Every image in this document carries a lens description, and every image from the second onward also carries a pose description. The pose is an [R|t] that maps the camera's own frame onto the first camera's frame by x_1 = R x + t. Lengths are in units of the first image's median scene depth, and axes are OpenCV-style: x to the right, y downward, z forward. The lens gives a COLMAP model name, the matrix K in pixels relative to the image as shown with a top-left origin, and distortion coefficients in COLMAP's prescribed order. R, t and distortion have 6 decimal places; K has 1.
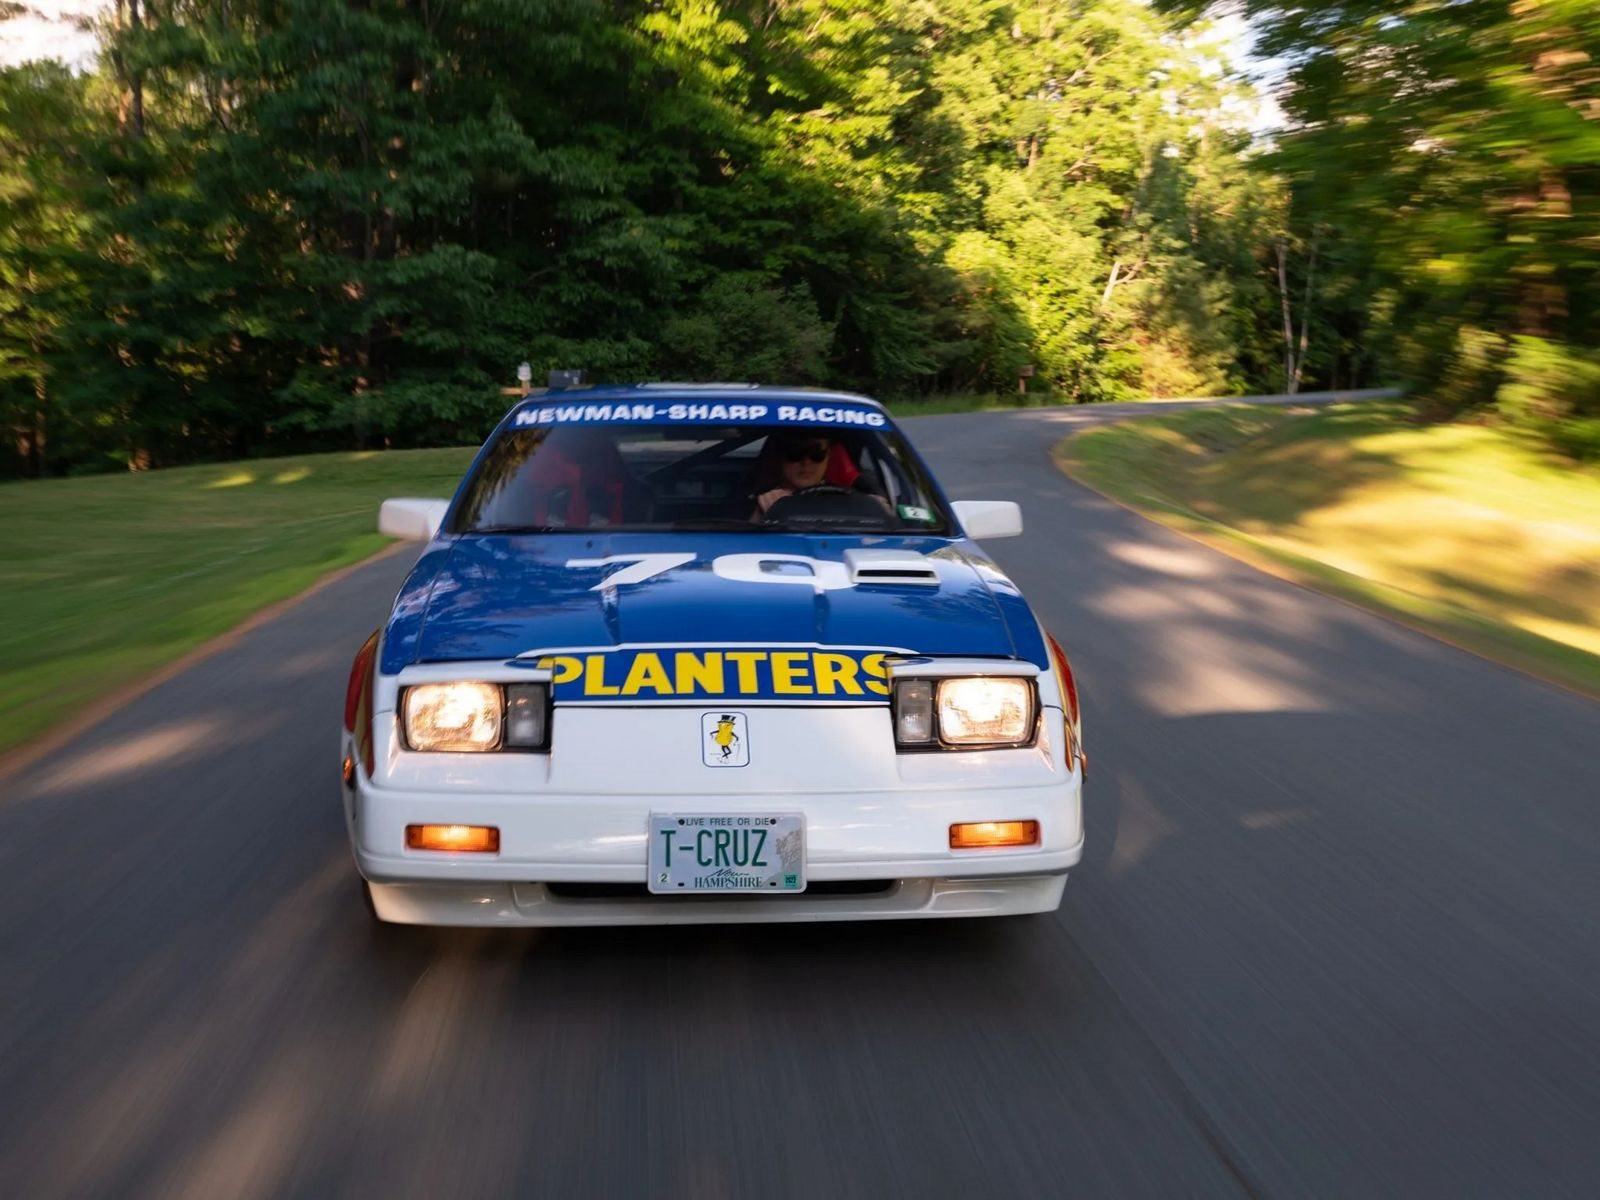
lens RADIAL K [[1915.6, 0, 800.7], [0, 1915.6, 480.3], [0, 0, 1]] dist [0.015451, 0.005594]
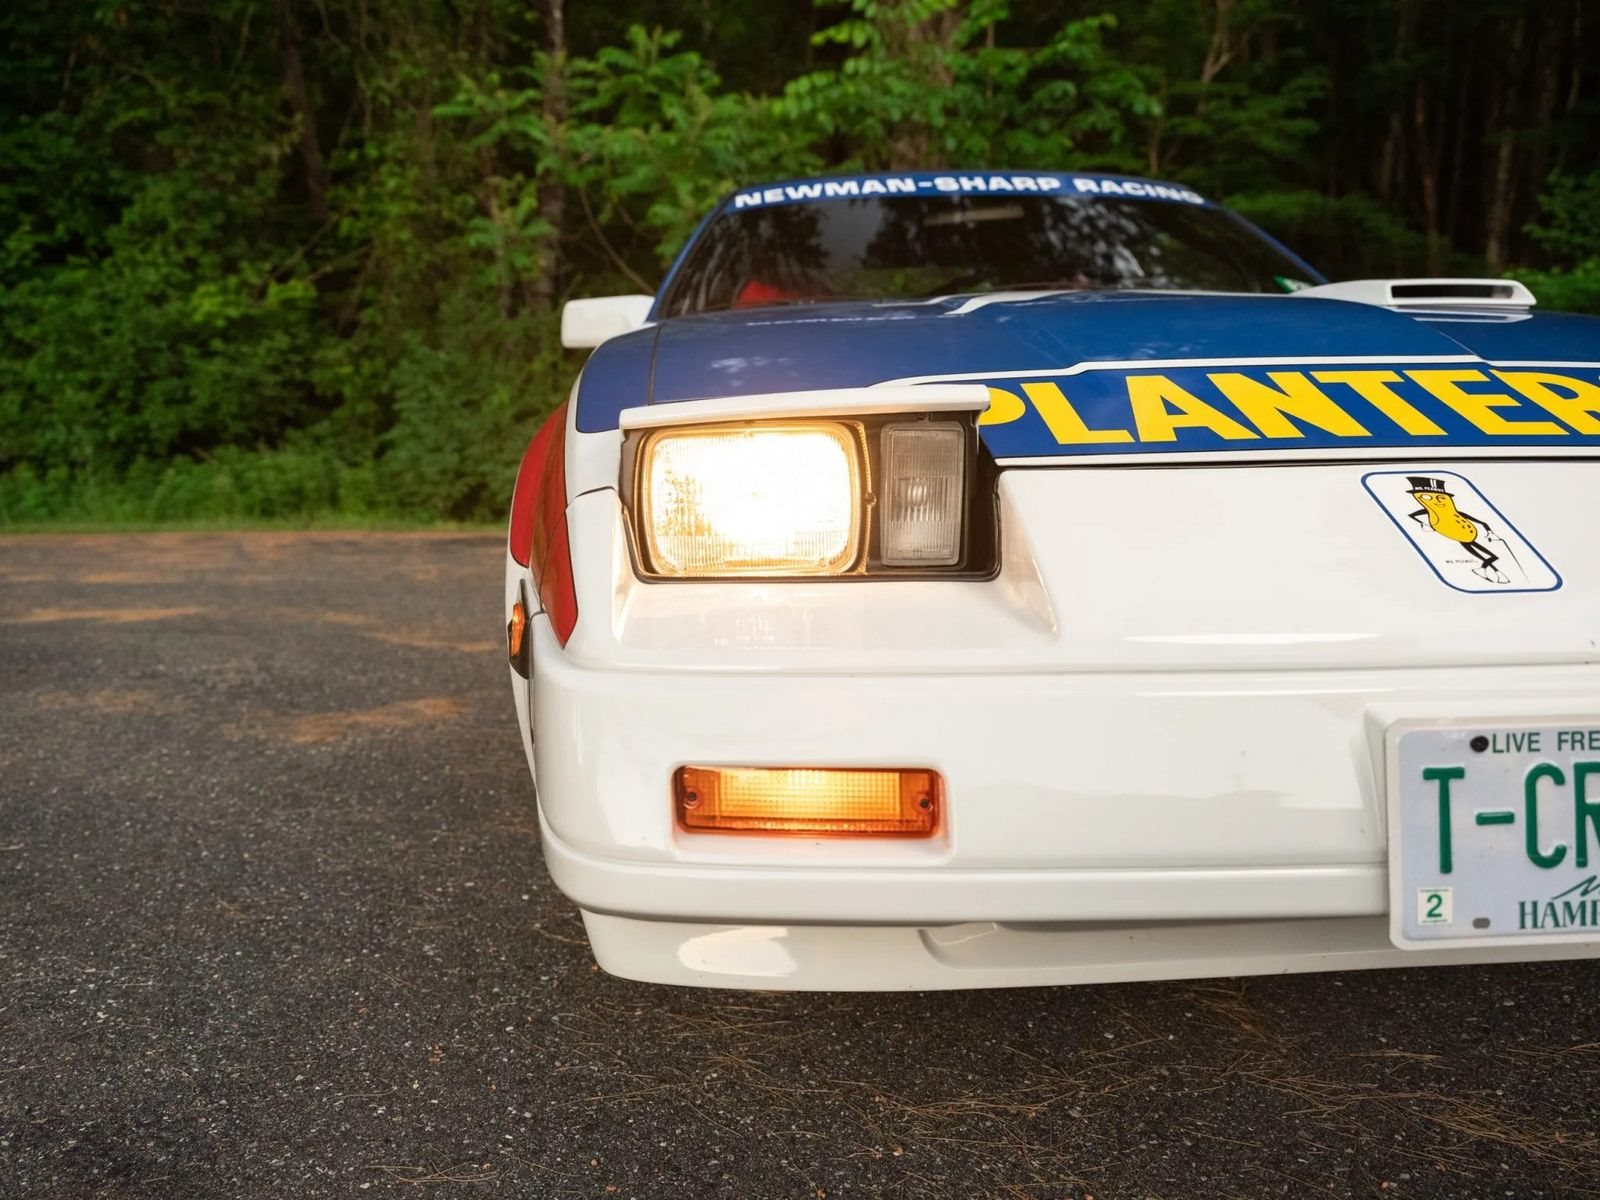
lens RADIAL K [[1217.4, 0, 820.8], [0, 1217.4, 582.5], [0, 0, 1]] dist [0.001076, -0.000459]
pose [[0.999709, -0.023024, -0.007251, -0.162819], [0.023520, 0.996670, 0.078081, 0.118938], [0.005429, -0.078229, 0.996921, 0.718807]]
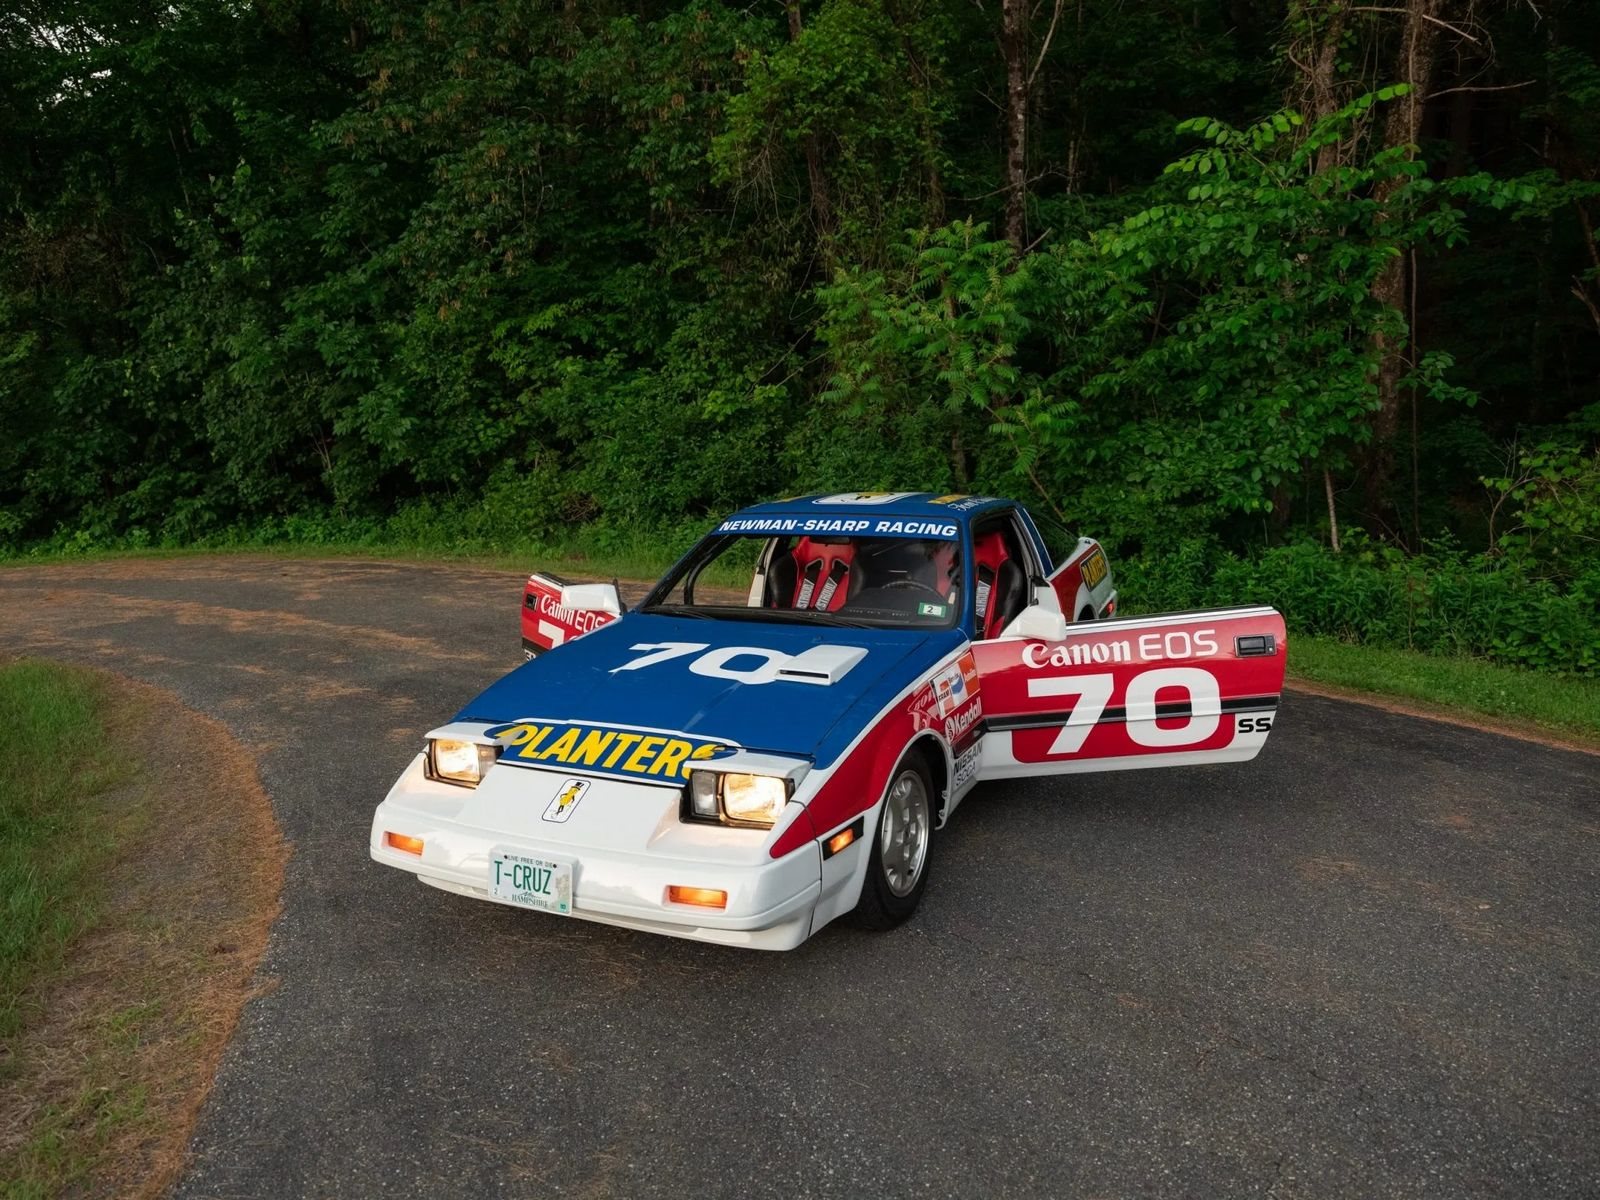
lens RADIAL K [[1252.8, 0, 773.7], [0, 1252.8, 596.9], [0, 0, 1]] dist [-0.002536, 0.000417]
pose [[0.855269, 0.049115, -0.515852, 0.565889], [0.008671, 0.994002, 0.109017, -0.120292], [0.518112, -0.097712, 0.849713, 0.266292]]
